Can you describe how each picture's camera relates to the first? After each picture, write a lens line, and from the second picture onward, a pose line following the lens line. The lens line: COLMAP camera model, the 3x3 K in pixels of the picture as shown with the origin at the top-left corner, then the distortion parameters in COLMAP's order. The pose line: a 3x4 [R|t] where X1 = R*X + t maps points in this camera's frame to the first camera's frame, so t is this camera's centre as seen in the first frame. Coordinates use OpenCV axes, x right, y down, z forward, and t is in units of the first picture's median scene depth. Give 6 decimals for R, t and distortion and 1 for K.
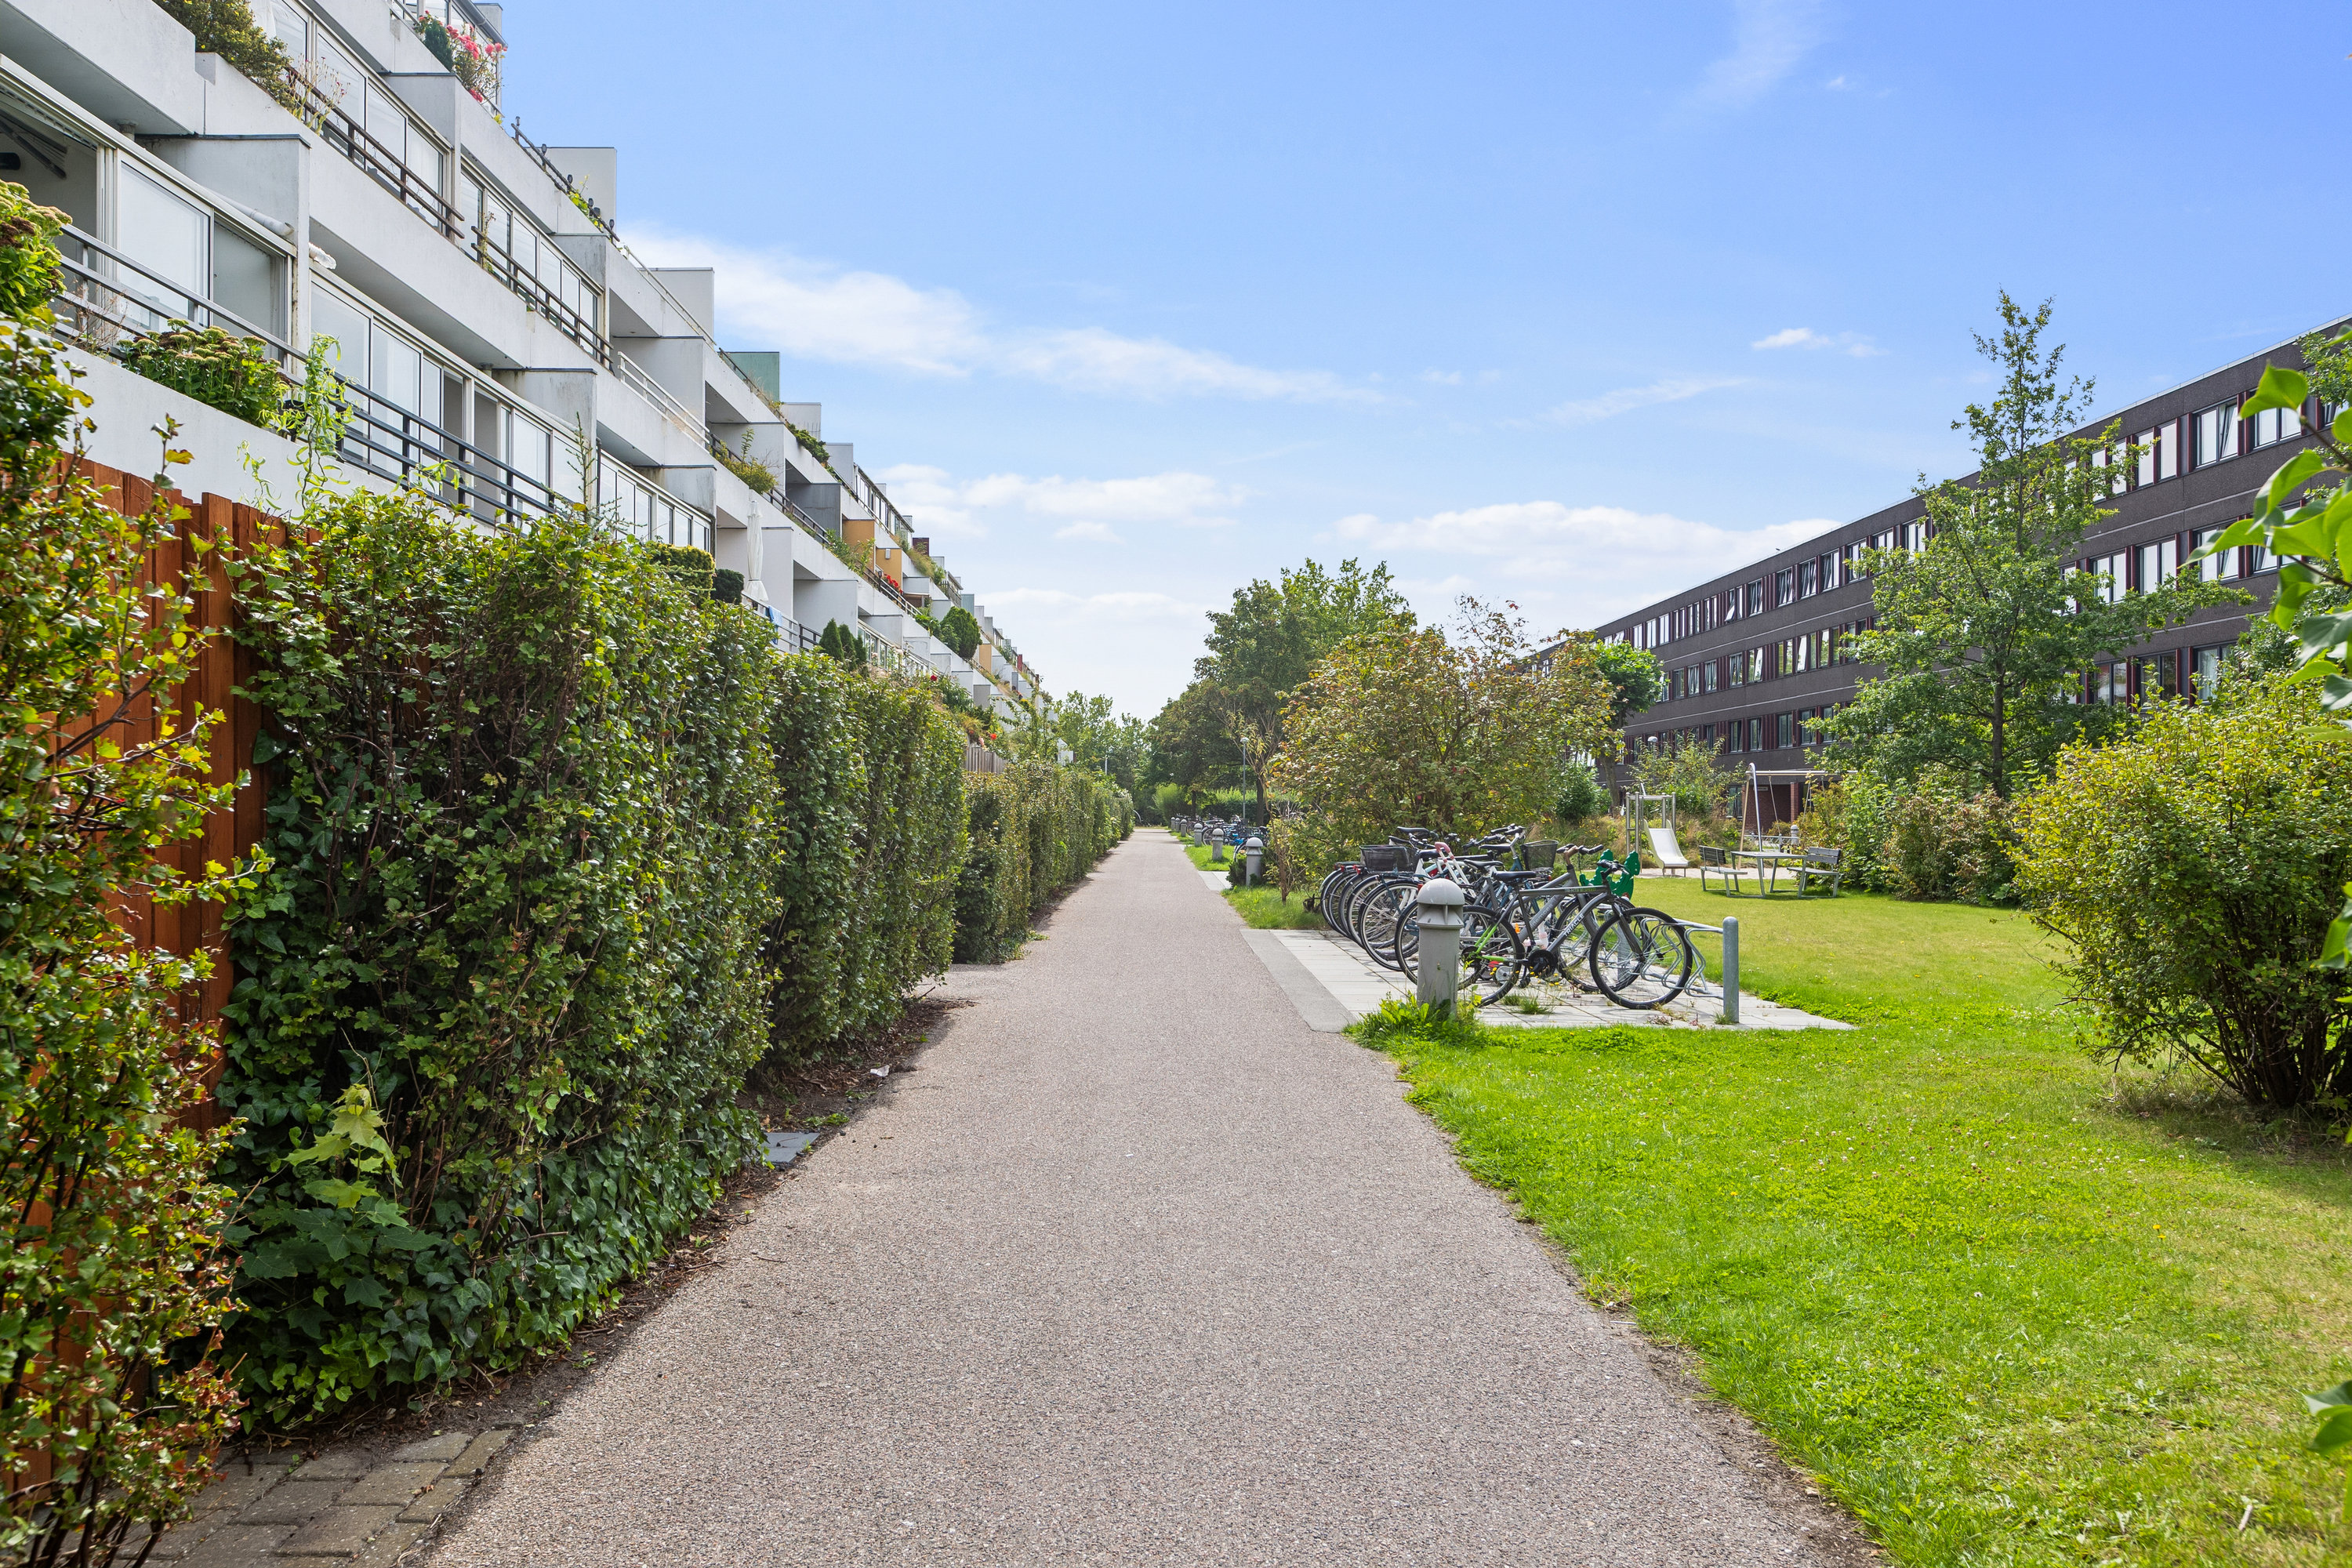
lens RADIAL K [[1583.7, 0, 1162.2], [0, 1583.7, 790.3], [0, 0, 1]] dist [-0.011063, 0.008196]
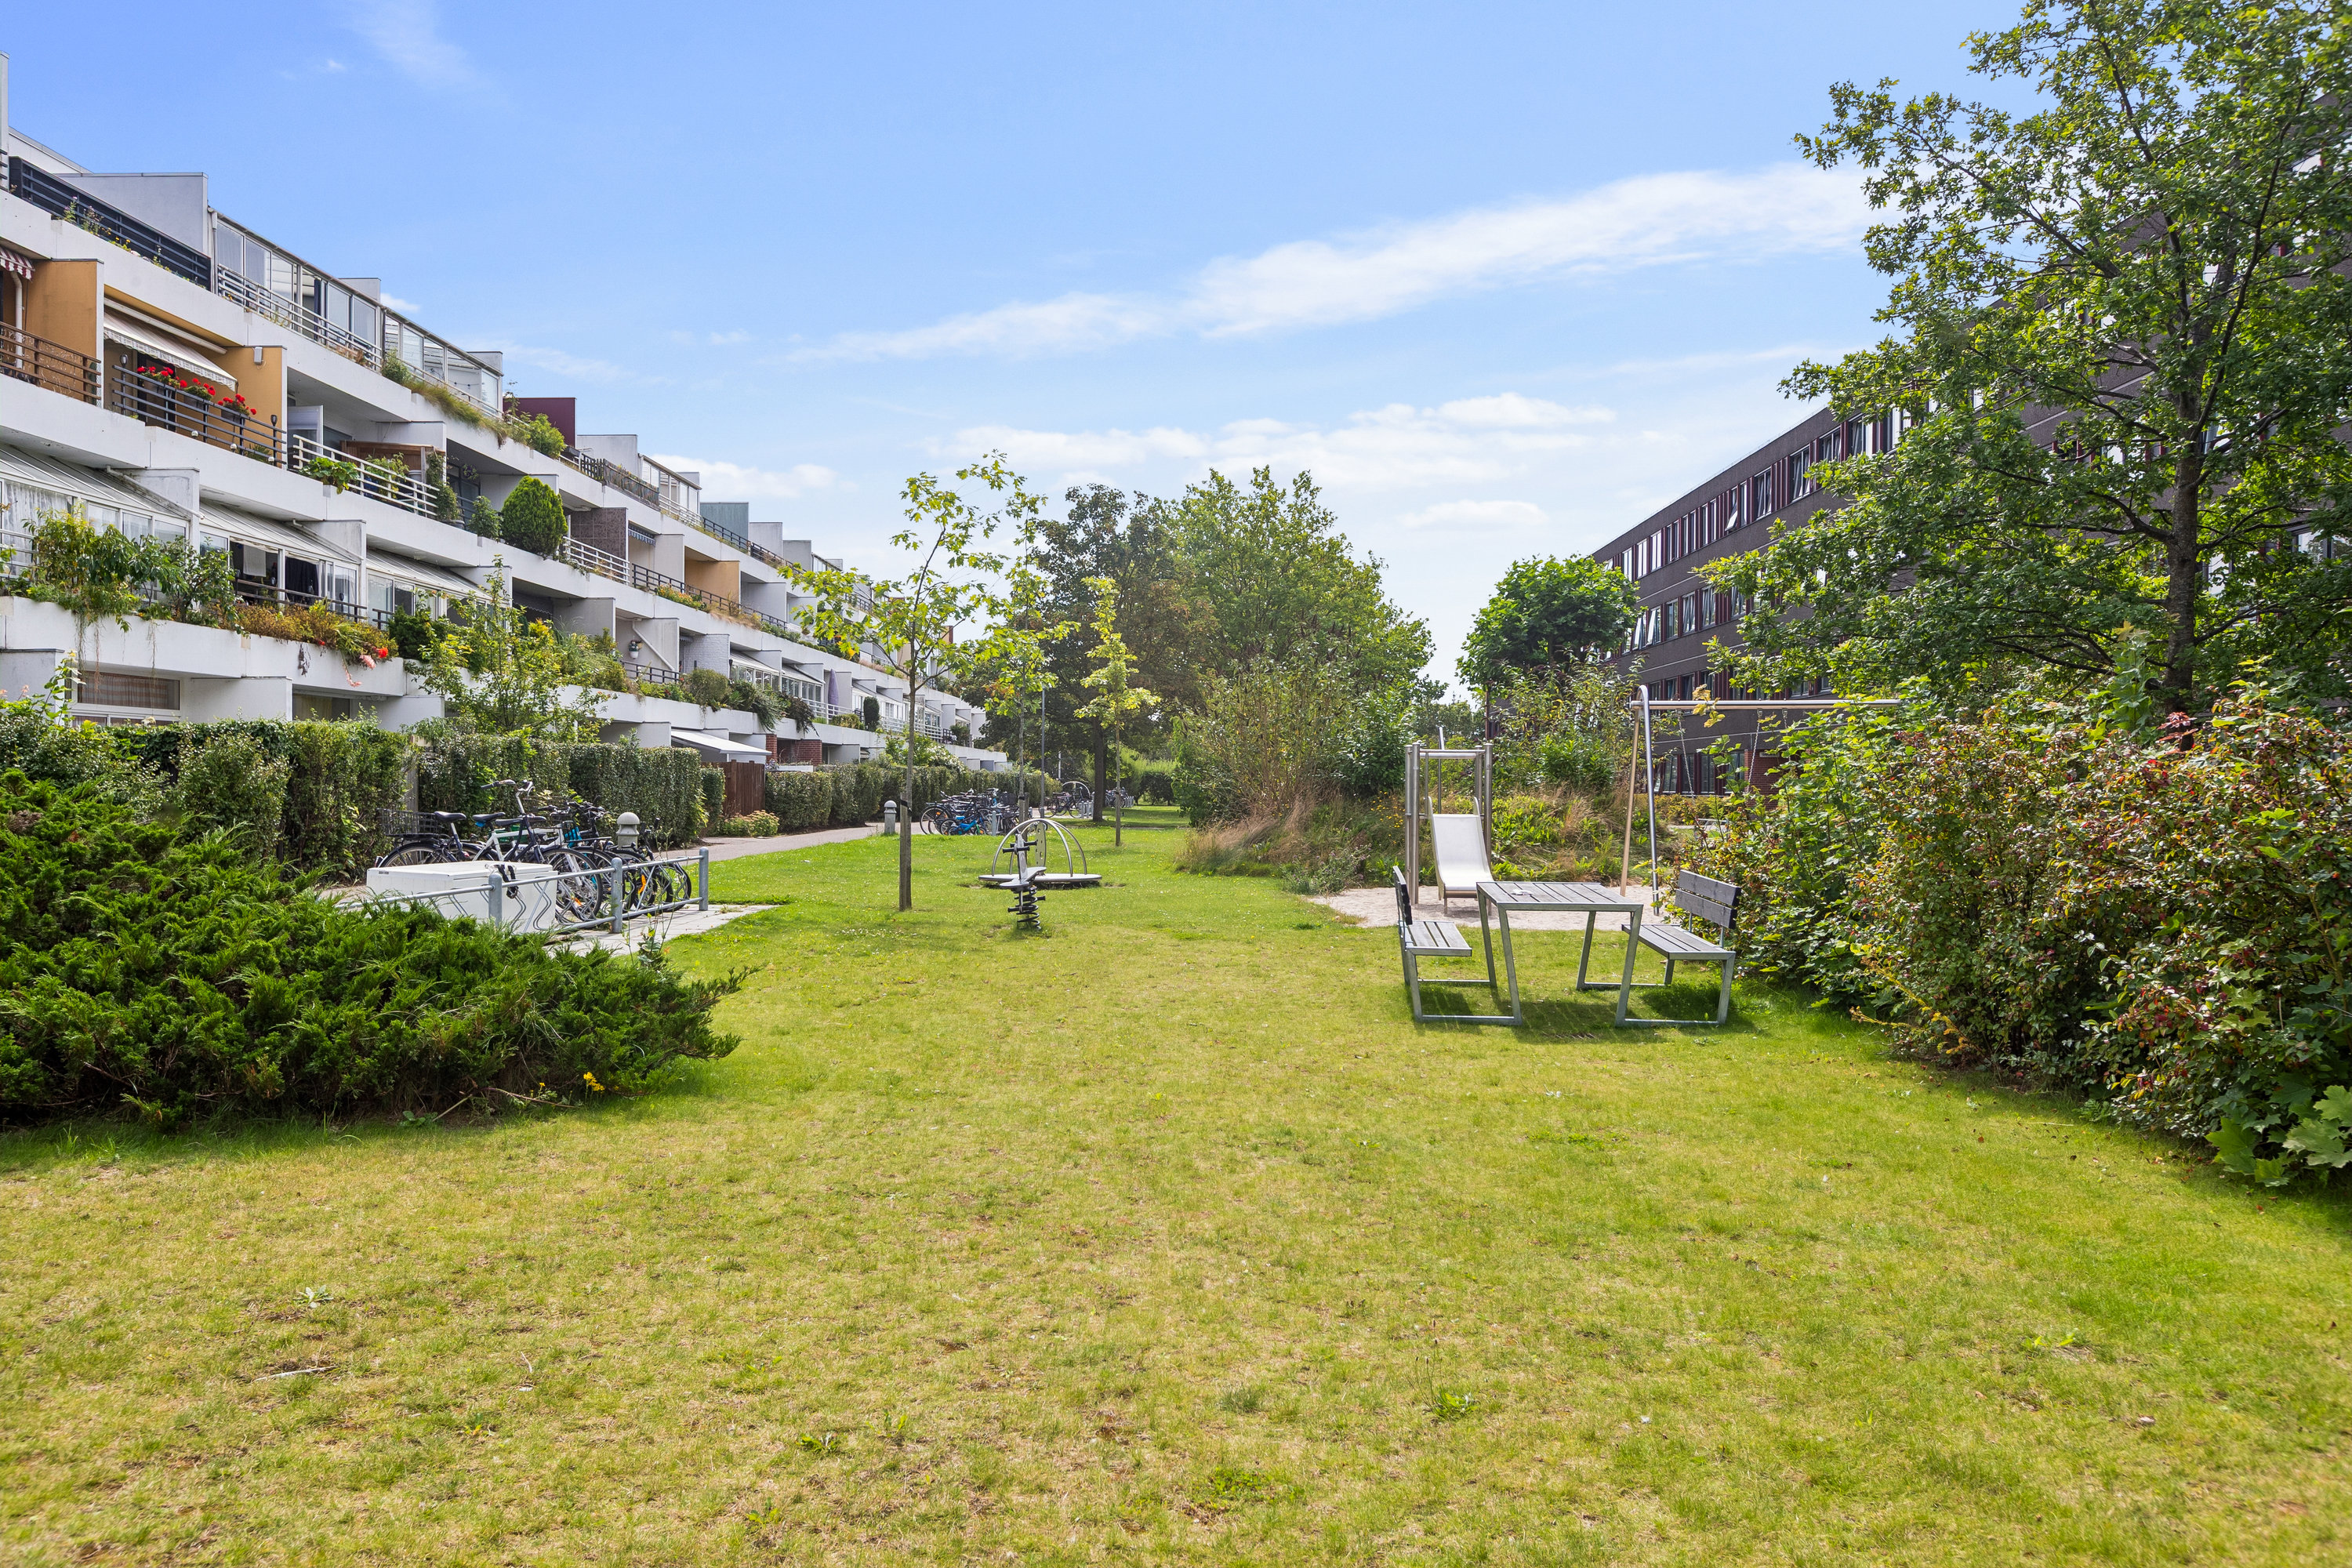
lens RADIAL K [[1583.7, 0, 1162.2], [0, 1583.7, 790.3], [0, 0, 1]] dist [-0.011063, 0.008196]
pose [[0.999322, -0.000901, -0.036808, 0.117592], [0.001461, 0.999884, 0.015174, 0.004061], [0.036790, -0.015218, 0.999207, 0.242189]]
